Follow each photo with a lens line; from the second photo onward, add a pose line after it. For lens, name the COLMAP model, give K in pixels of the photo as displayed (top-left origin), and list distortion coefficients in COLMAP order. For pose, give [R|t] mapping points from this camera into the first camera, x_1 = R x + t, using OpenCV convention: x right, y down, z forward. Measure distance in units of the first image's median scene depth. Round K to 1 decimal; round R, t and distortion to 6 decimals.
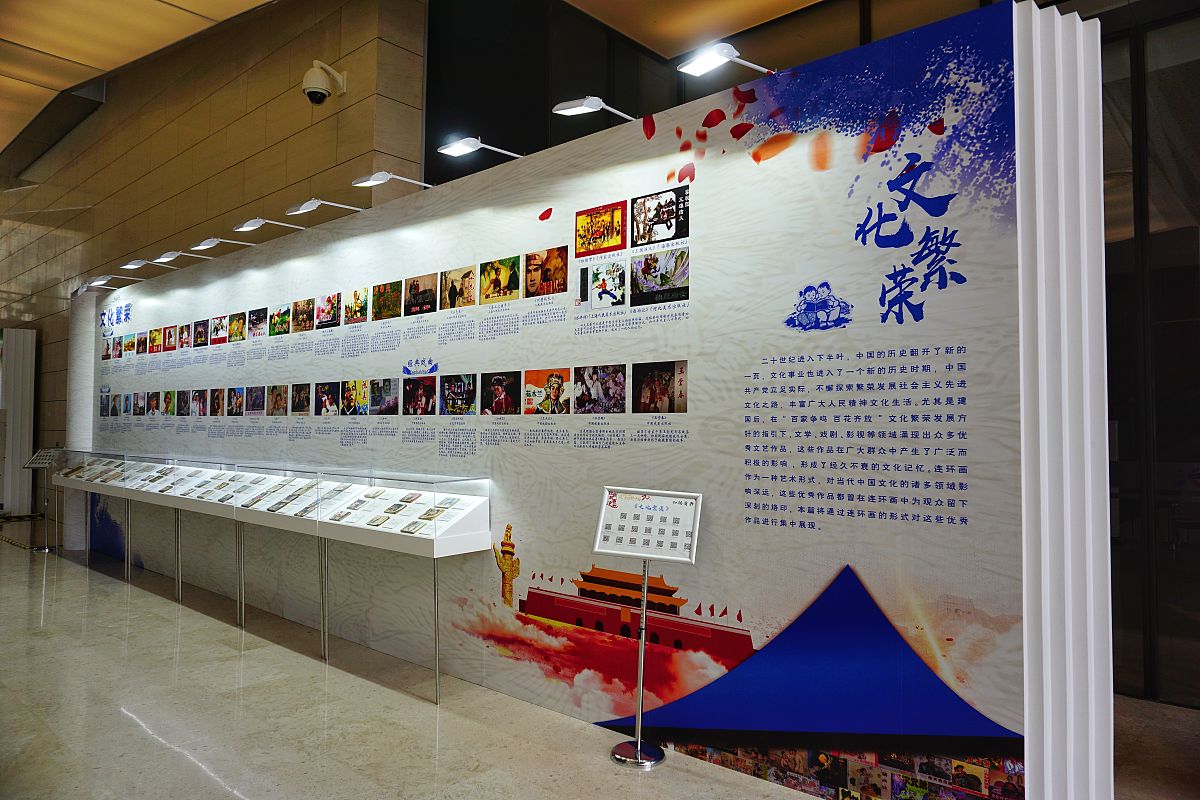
lens RADIAL K [[806.0, 0, 600.0], [0, 806.0, 400.0], [0, 0, 1]] dist [-0.040455, 0.027852]
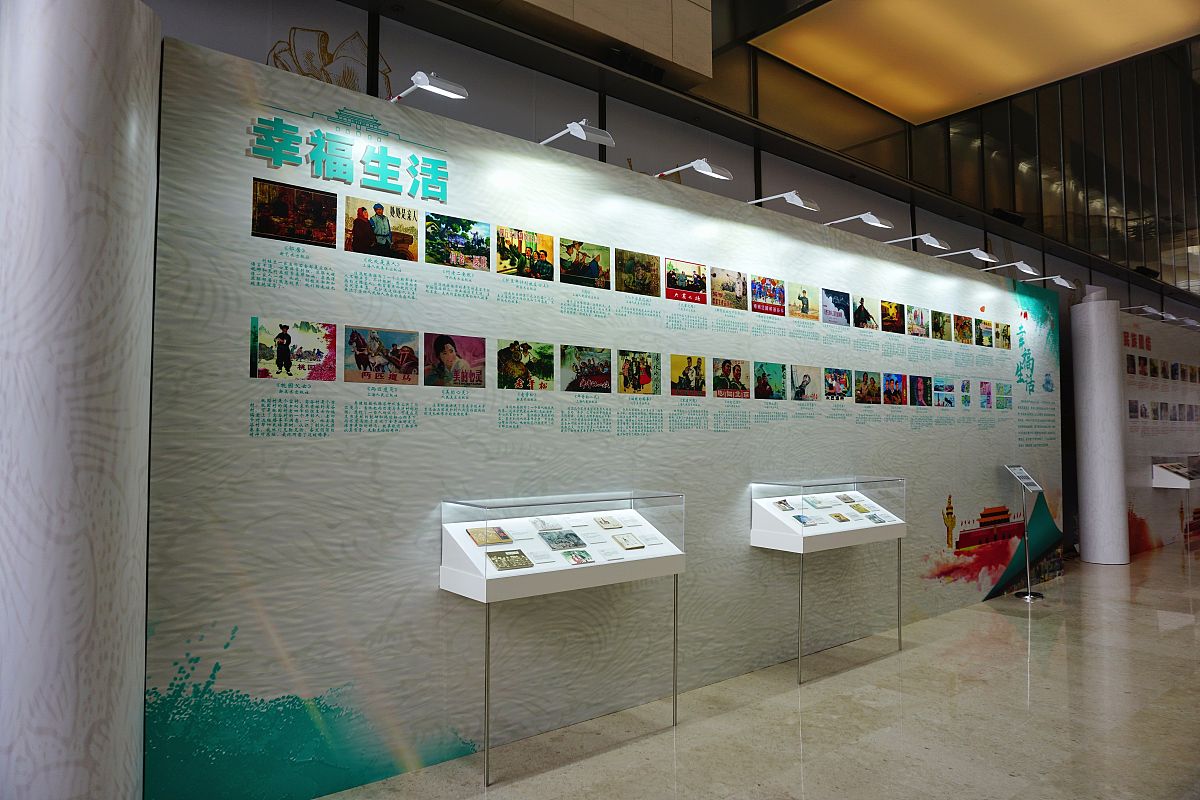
lens RADIAL K [[806.0, 0, 600.0], [0, 806.0, 400.0], [0, 0, 1]] dist [-0.040455, 0.027852]
pose [[0.146443, 0.047622, 0.988072, -1.706422], [-0.032194, 0.998541, -0.043355, 0.068798], [-0.988695, -0.025461, 0.147763, 1.449208]]
